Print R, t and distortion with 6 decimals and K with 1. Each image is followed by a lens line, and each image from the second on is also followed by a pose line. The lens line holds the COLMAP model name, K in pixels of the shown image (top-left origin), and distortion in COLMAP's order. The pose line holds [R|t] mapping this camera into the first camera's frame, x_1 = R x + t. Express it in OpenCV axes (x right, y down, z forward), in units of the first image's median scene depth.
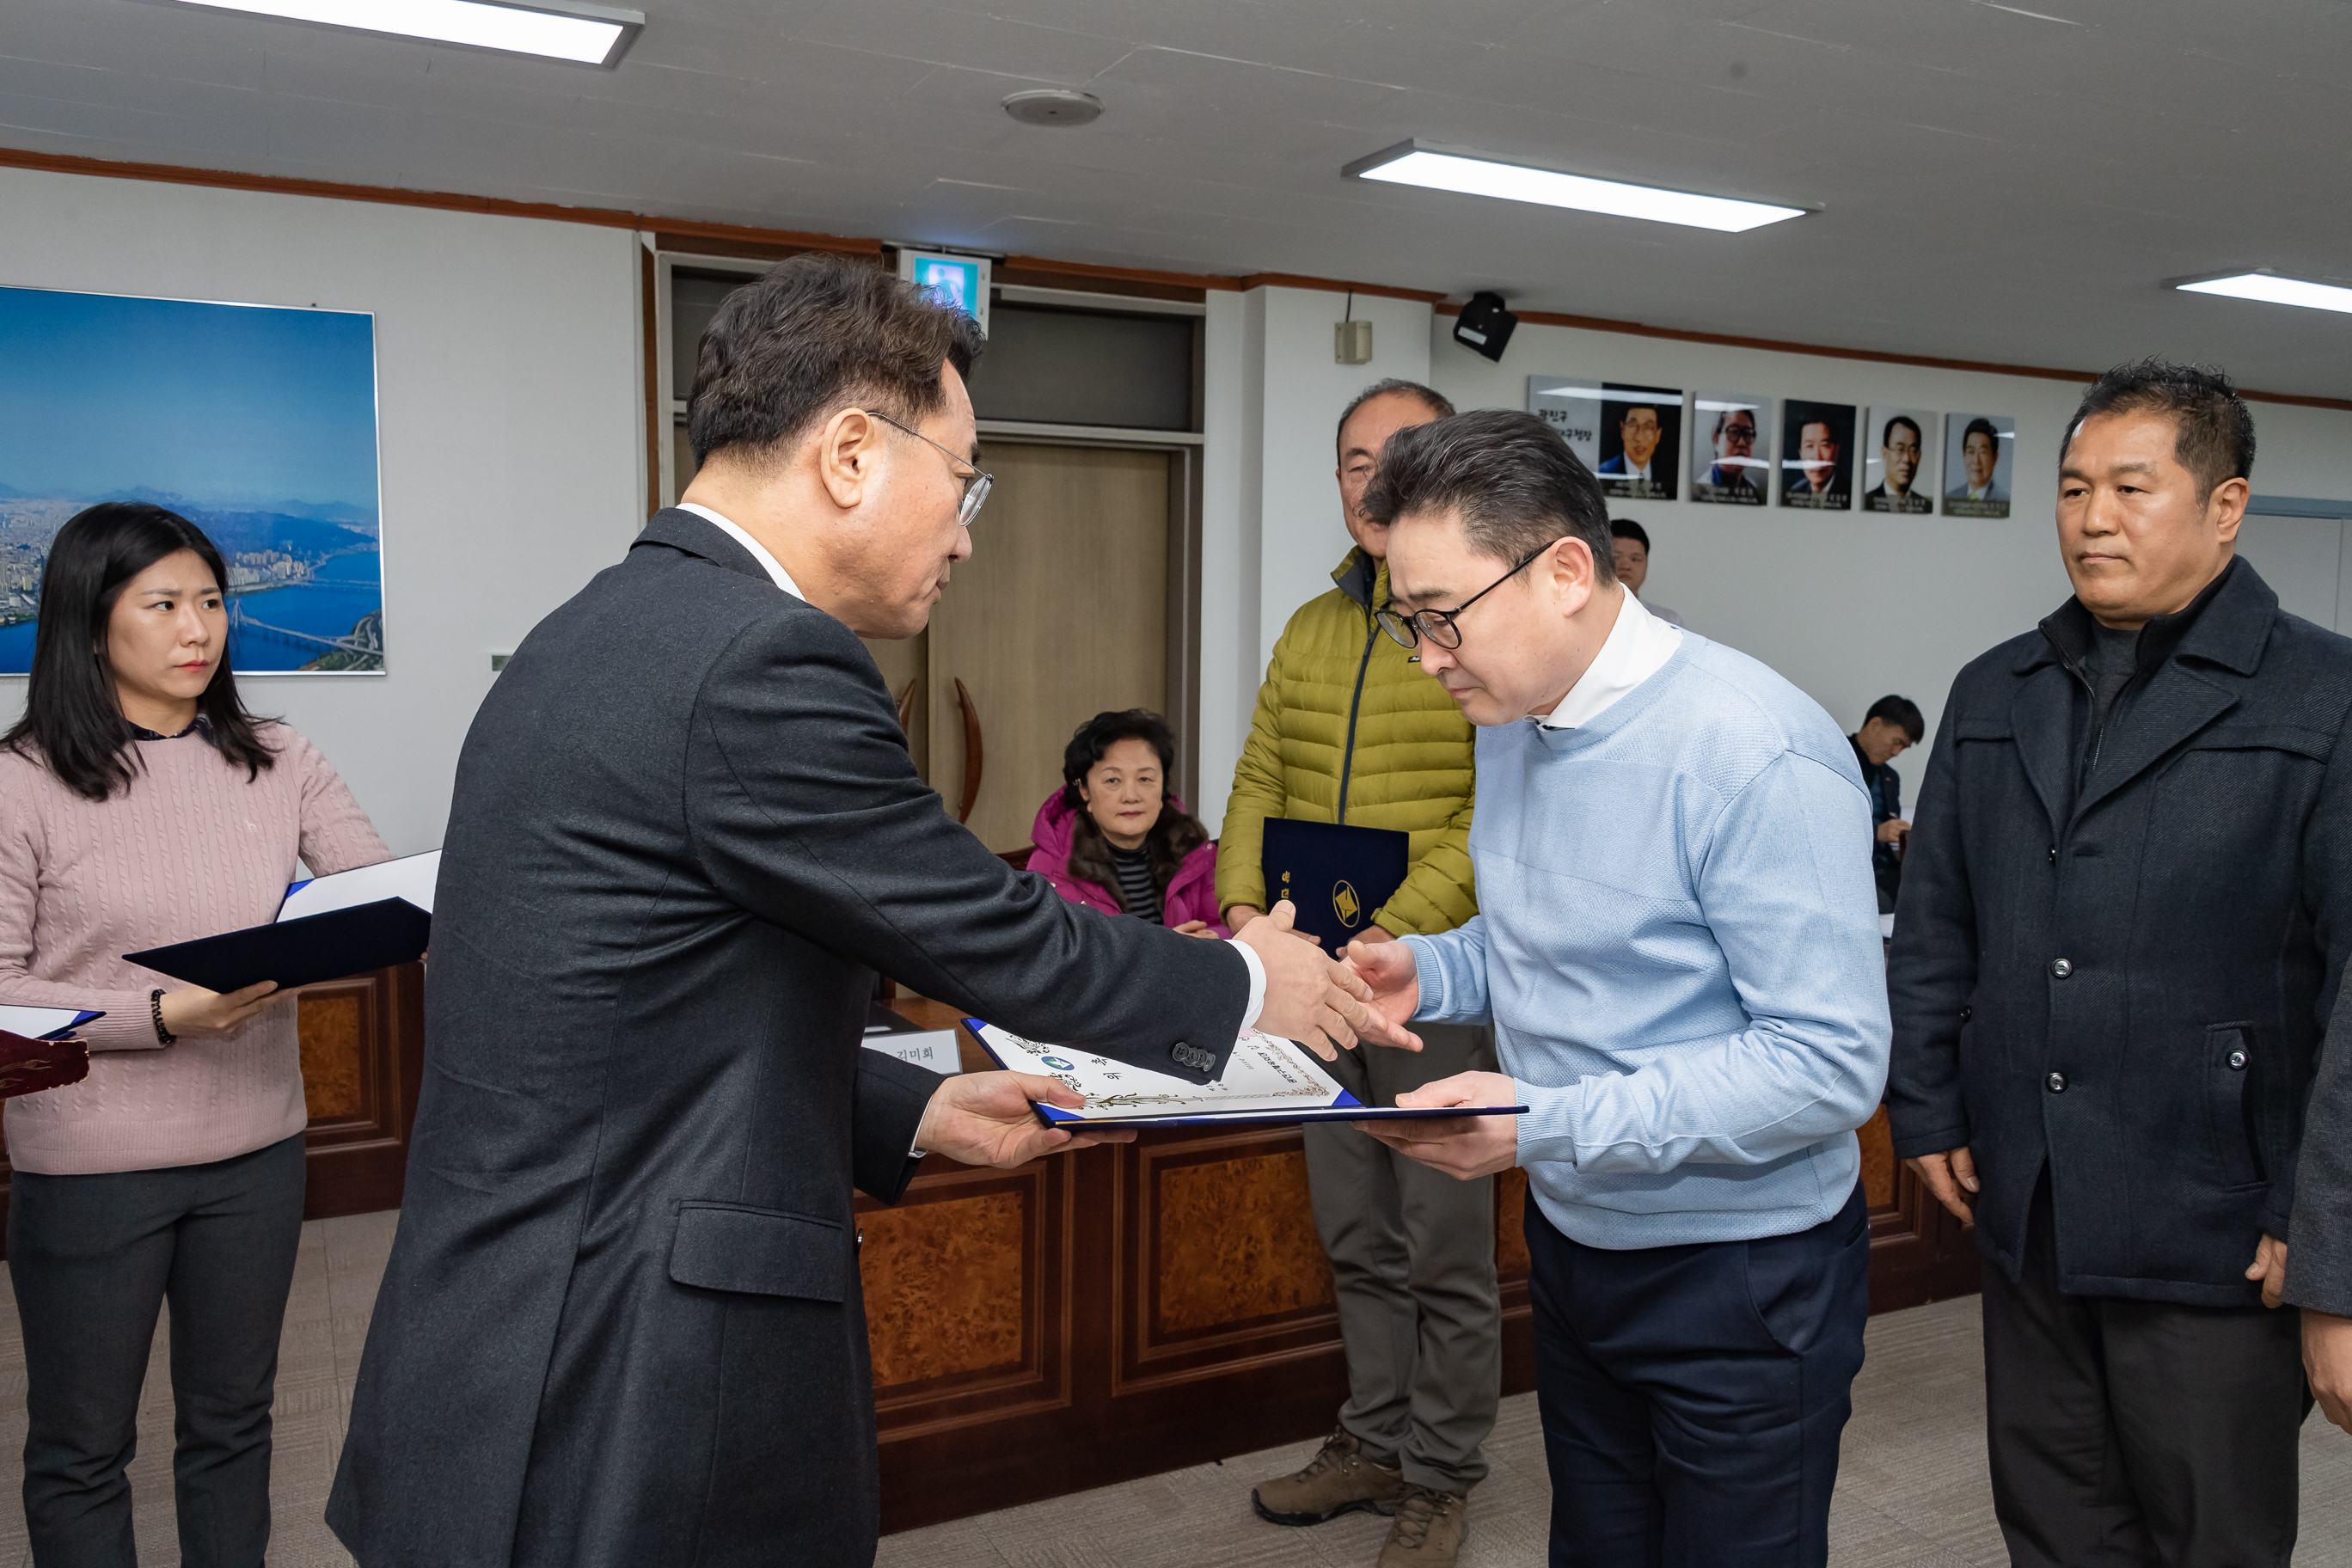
lens RADIAL K [[1879.5, 0, 1179.9], [0, 1879.5, 768.3], [0, 0, 1]] dist [0.030818, -0.011074]
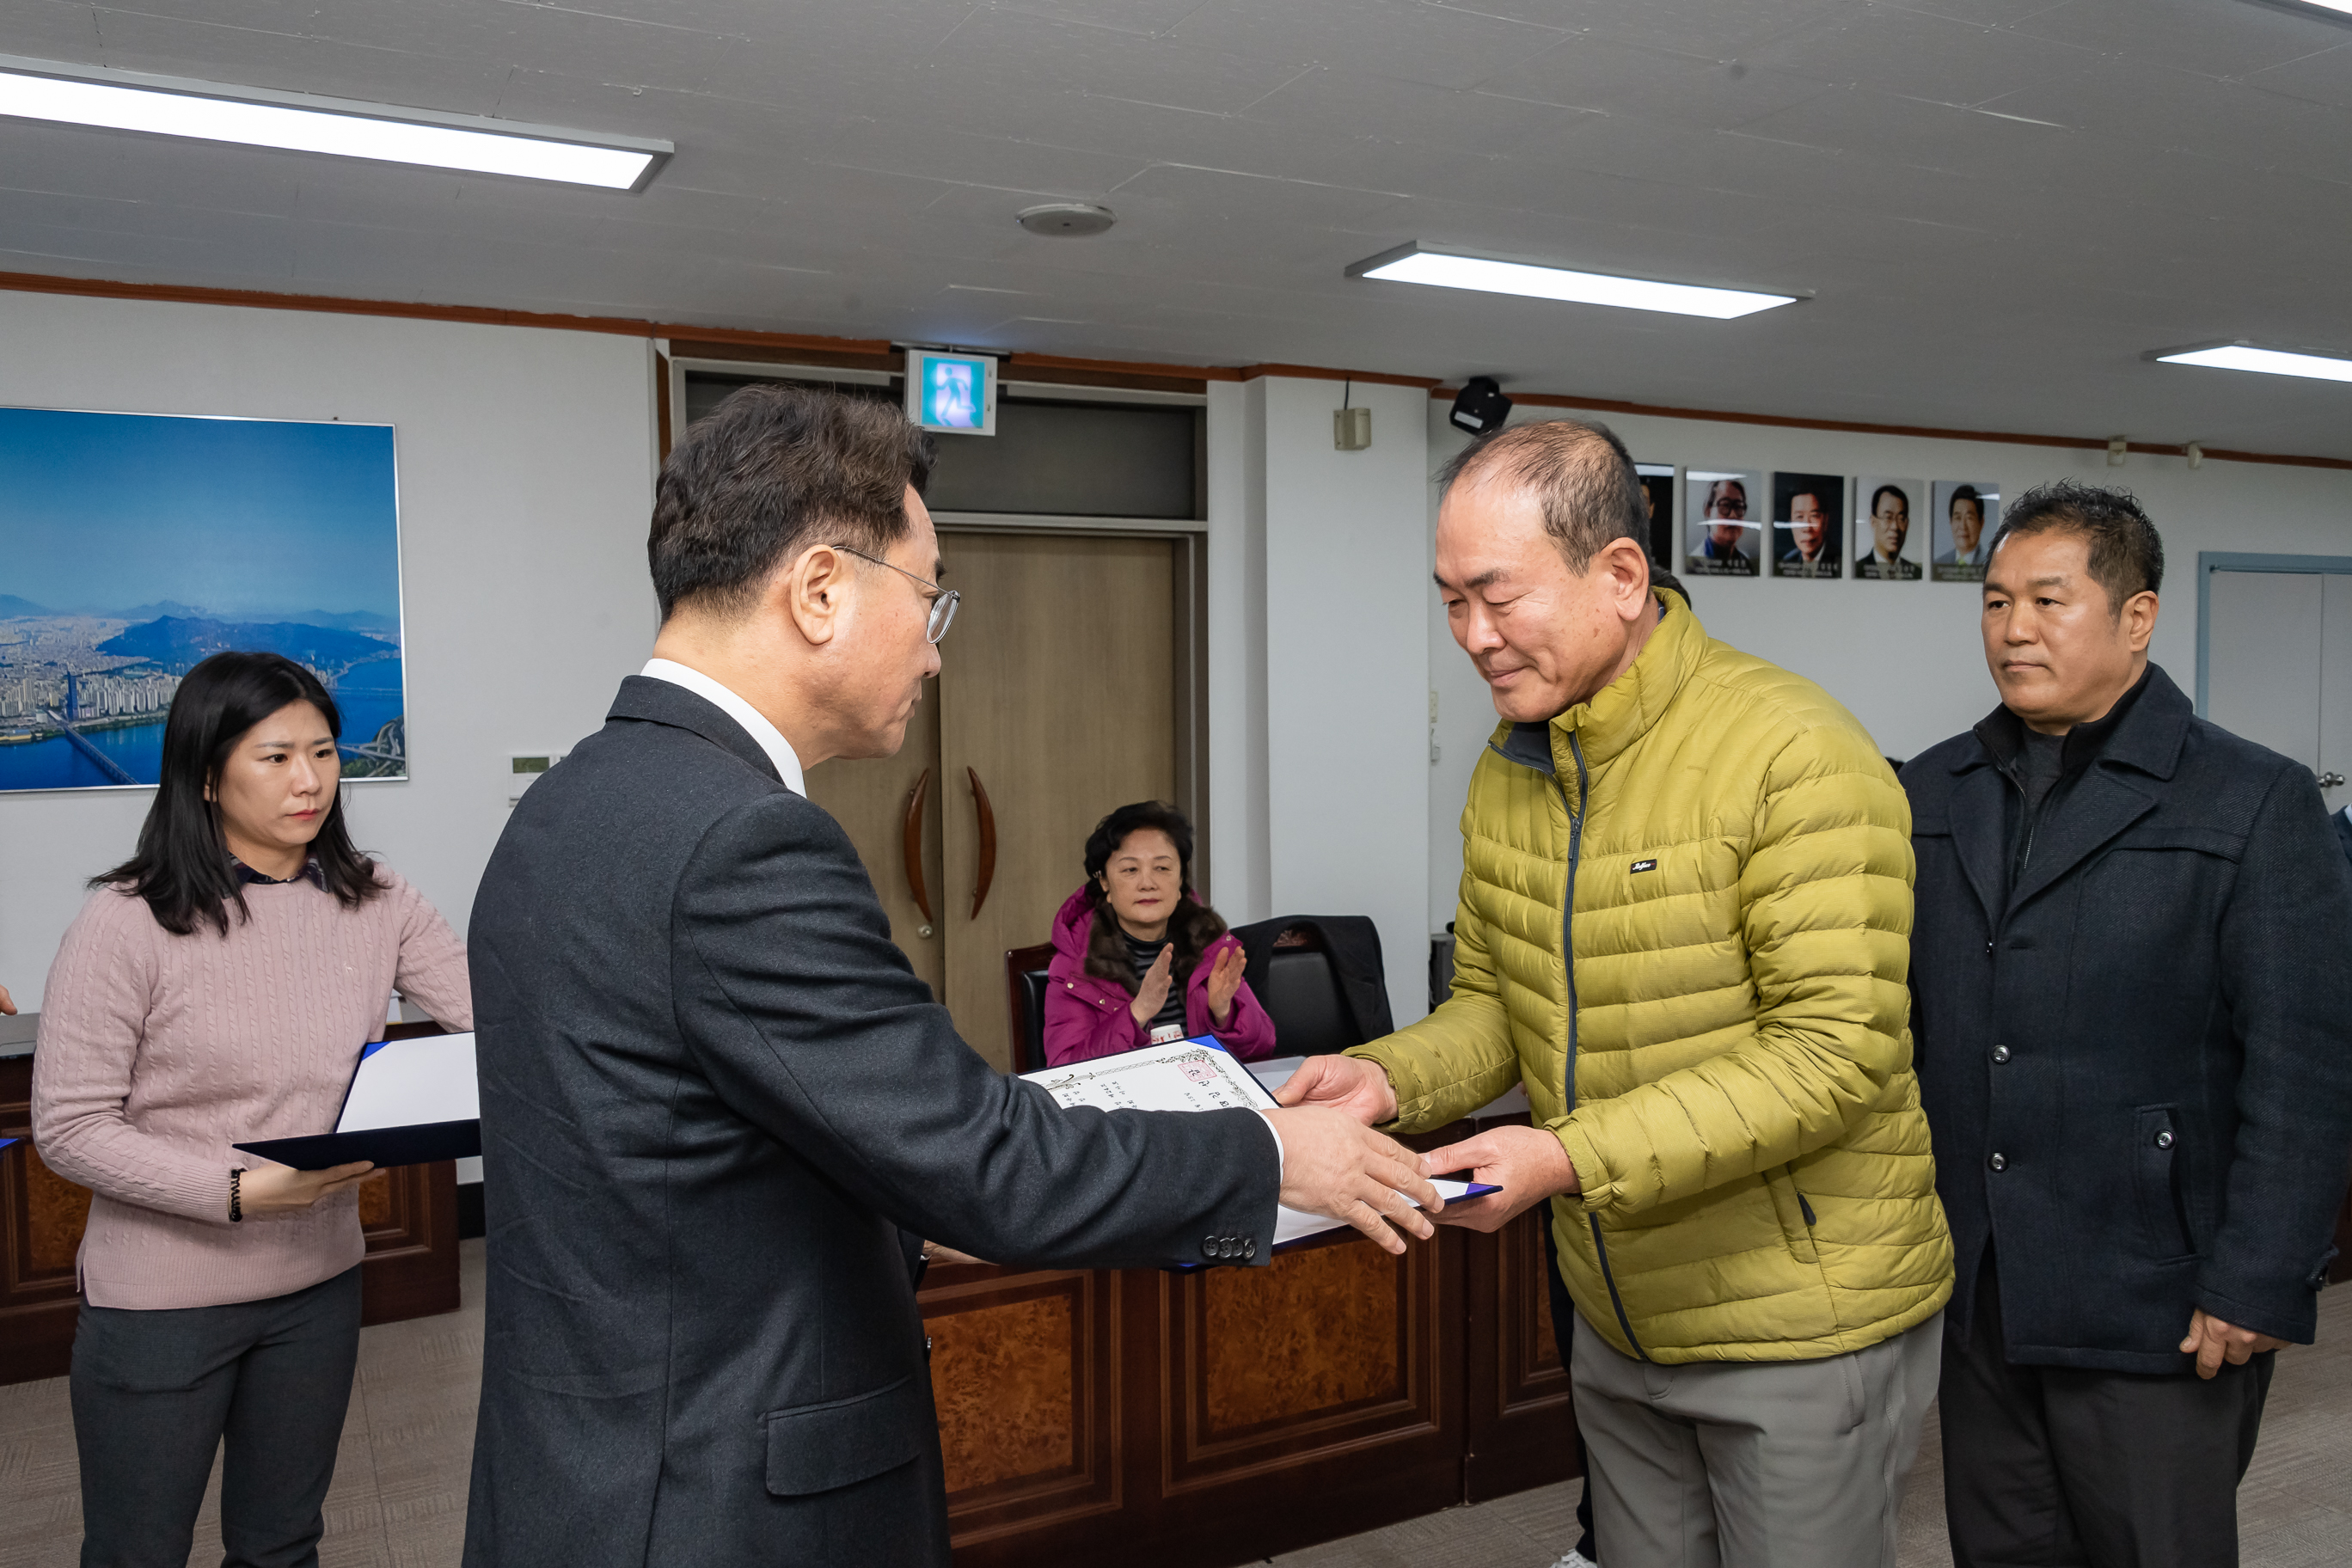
lens RADIAL K [[1879.5, 0, 1175.6], [0, 1879.5, 761.9], [0, 0, 1]] dist [0.030818, -0.011074]
pose [[0.999732, -0.022128, 0.006845, -0.017174], [0.022364, 0.999077, -0.036668, -0.013148], [-0.006027, 0.036811, 0.999304, -0.011226]]
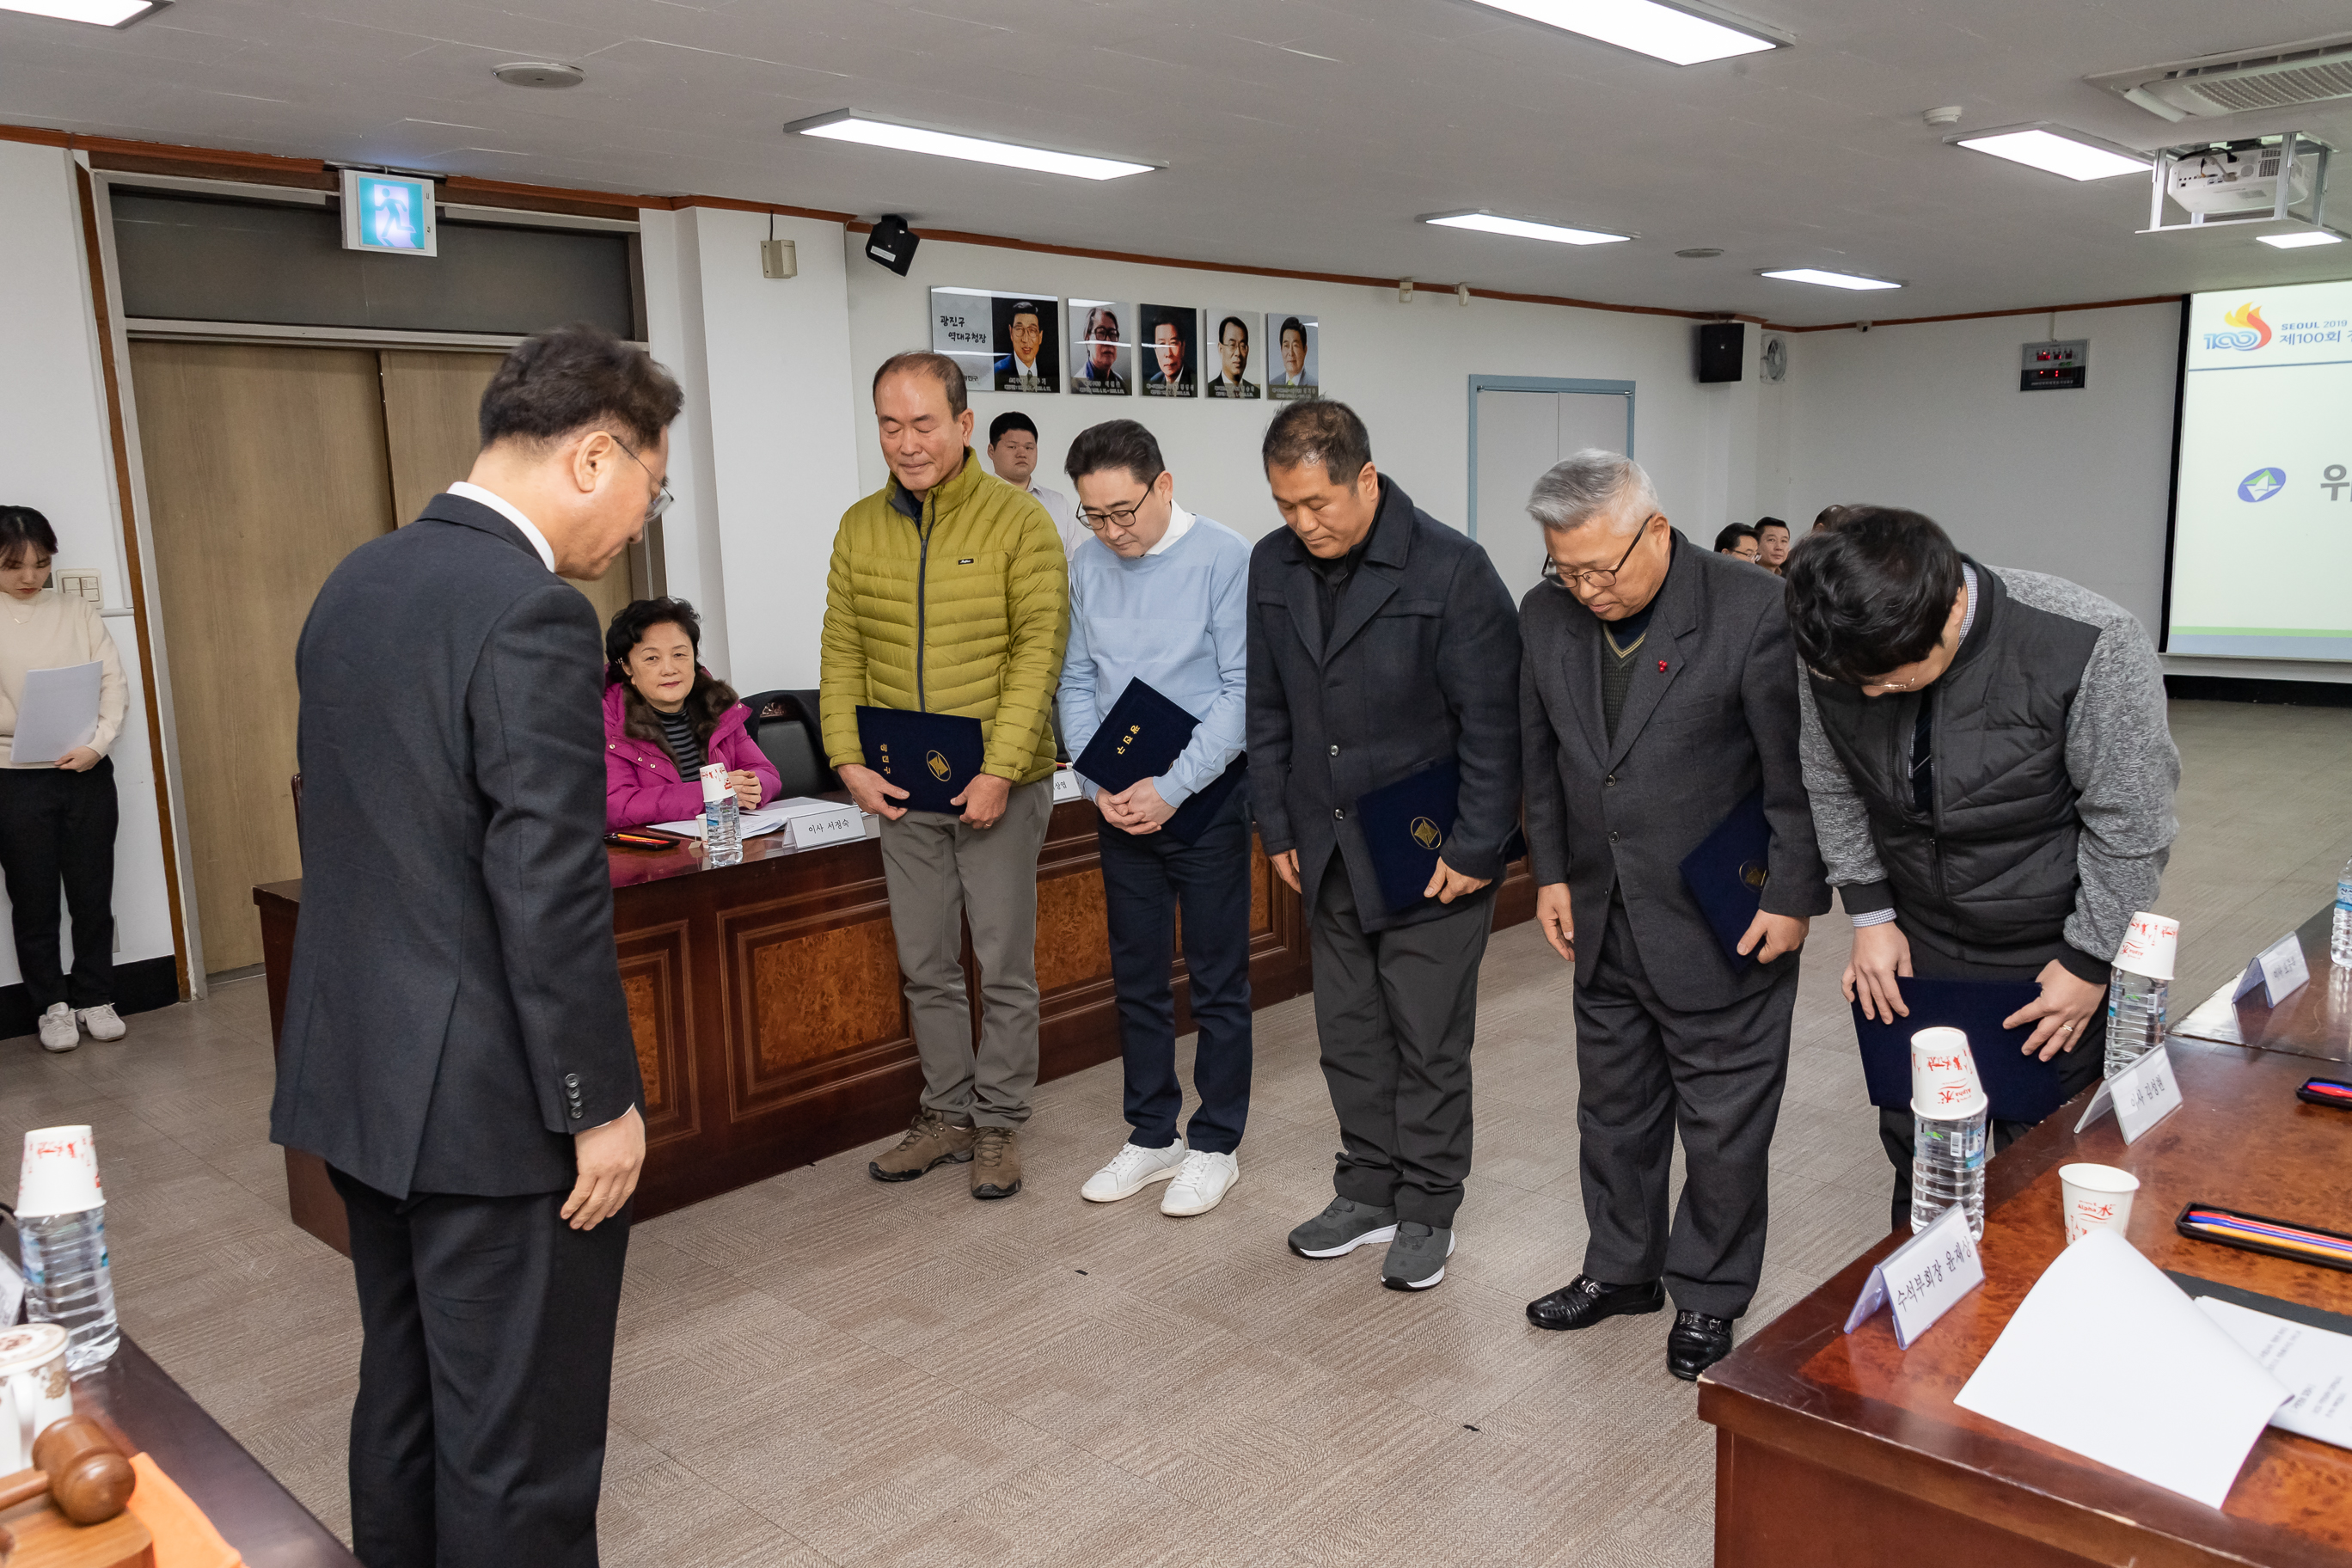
lens RADIAL K [[1879.5, 0, 1211.1], [0, 1879.5, 831.2], [0, 0, 1]] dist [0.030818, -0.011074]
pose [[0.937740, -0.095873, 0.333846, -0.090052], [0.060532, 0.991552, 0.114723, -0.000052], [-0.342024, -0.087372, 0.935620, -0.211371]]
